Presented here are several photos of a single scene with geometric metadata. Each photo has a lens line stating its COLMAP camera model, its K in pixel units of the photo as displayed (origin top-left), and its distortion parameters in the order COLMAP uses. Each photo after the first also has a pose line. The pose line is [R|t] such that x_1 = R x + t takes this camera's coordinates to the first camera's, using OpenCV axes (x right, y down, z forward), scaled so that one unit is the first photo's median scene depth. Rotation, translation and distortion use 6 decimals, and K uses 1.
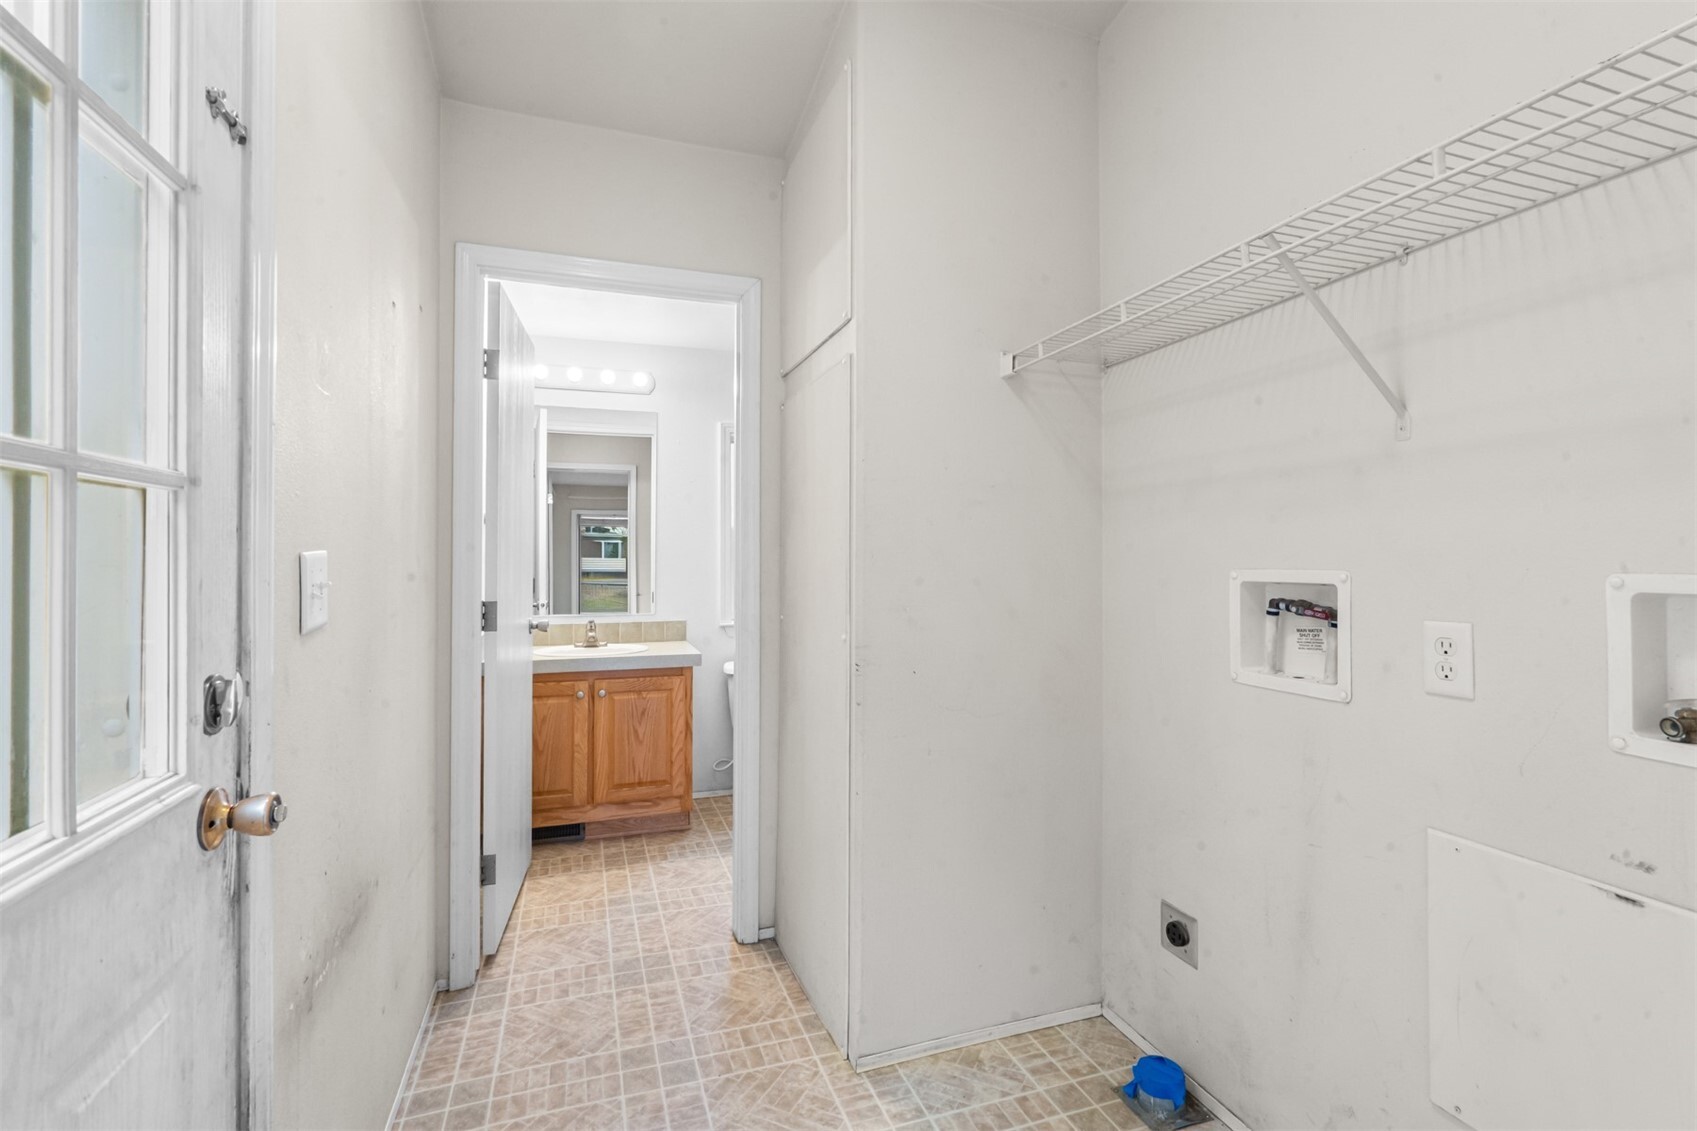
lens RADIAL K [[770.6, 0, 841.3], [0, 770.6, 555.6], [0, 0, 1]] dist [-0.003493, 0.000292]
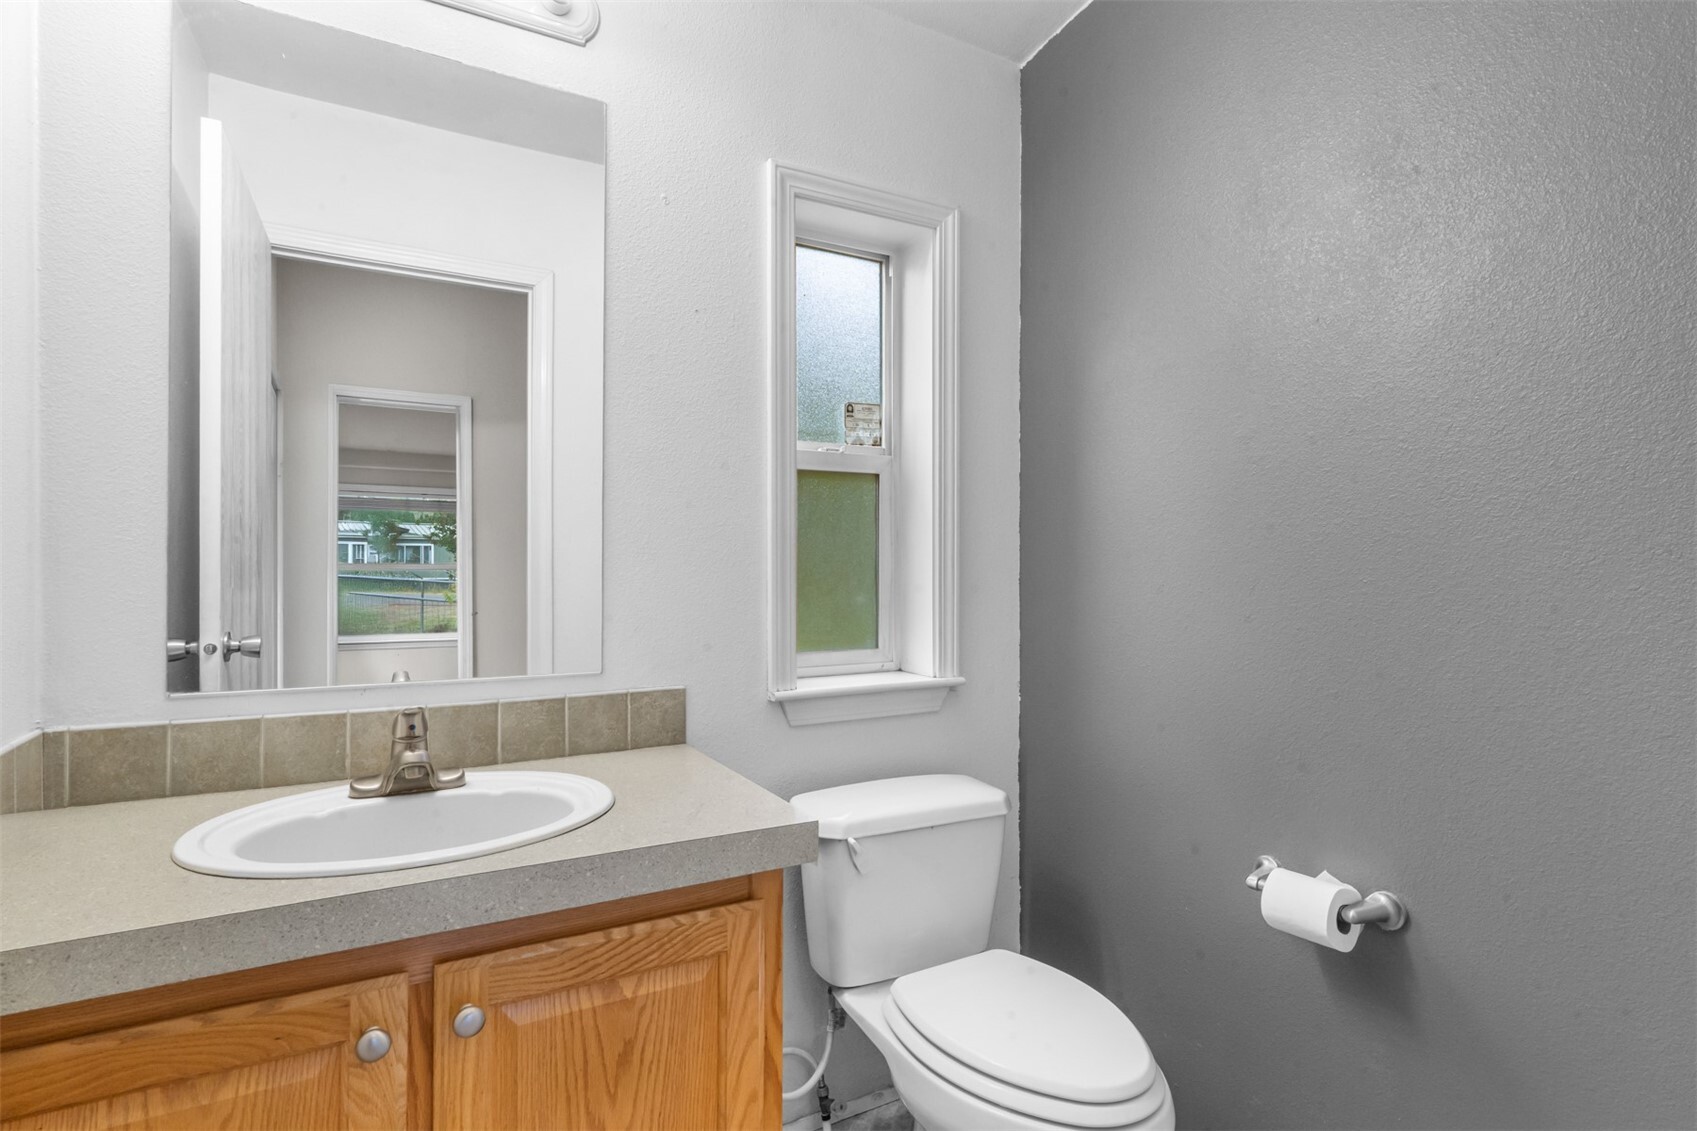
lens RADIAL K [[853.3, 0, 844.6], [0, 853.3, 583.2], [0, 0, 1]] dist [-0.037963, 0.000116]
pose [[0.983938, 0.001988, 0.178497, -0.233579], [-0.002766, 0.999988, 0.004112, 0.038624], [-0.178487, -0.004540, 0.983932, 0.696686]]
